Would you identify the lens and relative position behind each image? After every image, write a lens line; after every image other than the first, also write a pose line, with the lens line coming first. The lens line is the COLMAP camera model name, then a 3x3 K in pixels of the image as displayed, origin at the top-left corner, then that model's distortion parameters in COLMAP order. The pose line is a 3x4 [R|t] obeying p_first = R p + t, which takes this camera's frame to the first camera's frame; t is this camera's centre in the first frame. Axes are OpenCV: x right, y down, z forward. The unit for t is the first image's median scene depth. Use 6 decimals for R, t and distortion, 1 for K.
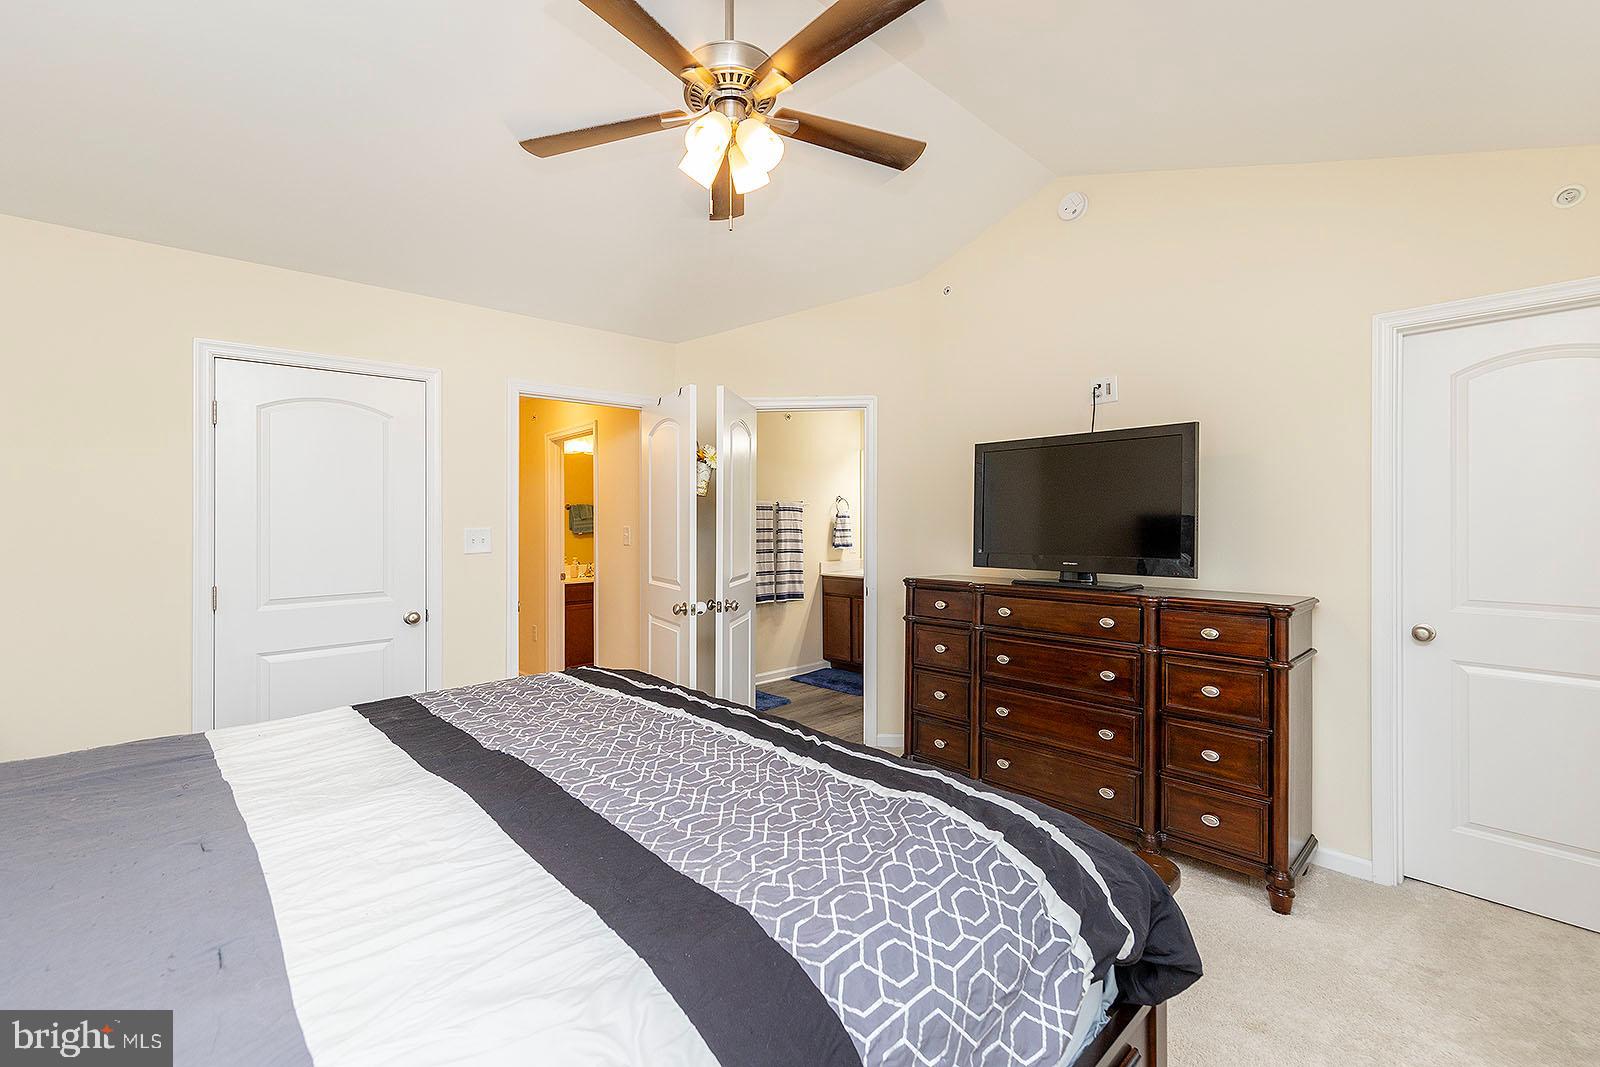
lens RADIAL K [[682.0, 0, 800.7], [0, 682.0, 528.7], [0, 0, 1]] dist [0.010862, -0.004372]
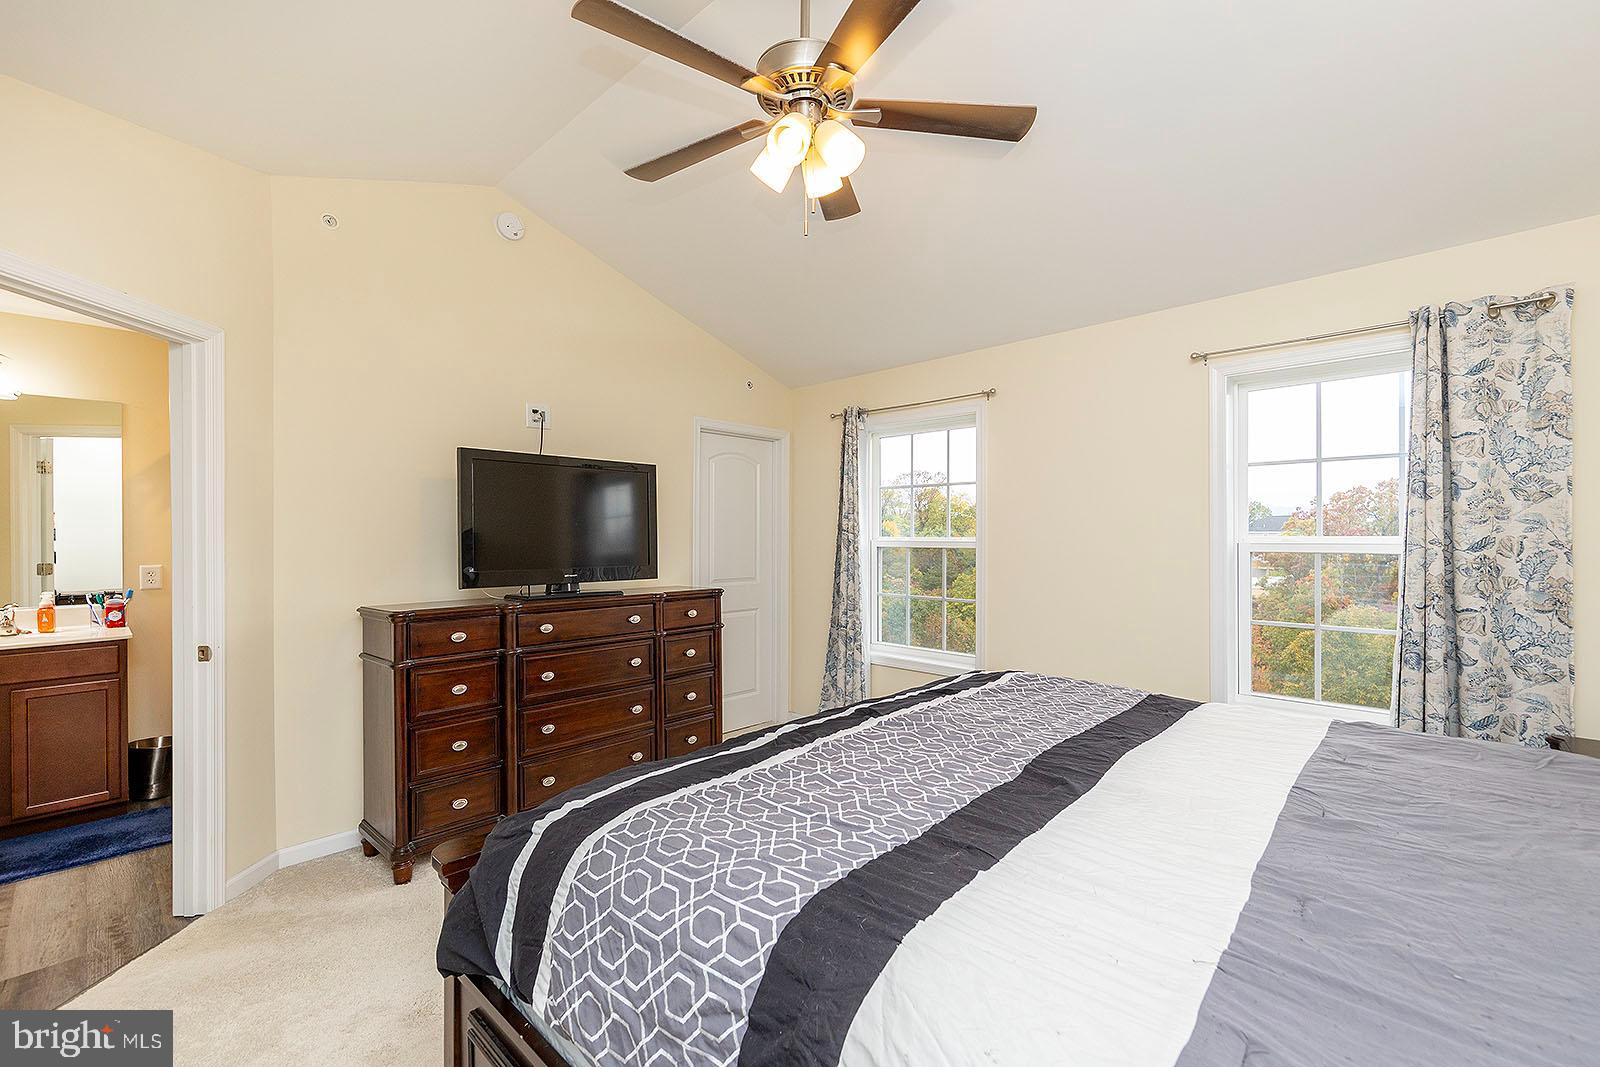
lens RADIAL K [[682.0, 0, 810.6], [0, 682.0, 535.5], [0, 0, 1]] dist [0.010862, -0.004372]
pose [[-0.067960, 0.000523, 0.997688, -0.766729], [0.005473, 0.999985, -0.000152, -0.011395], [-0.997673, 0.005450, -0.067962, 0.731024]]
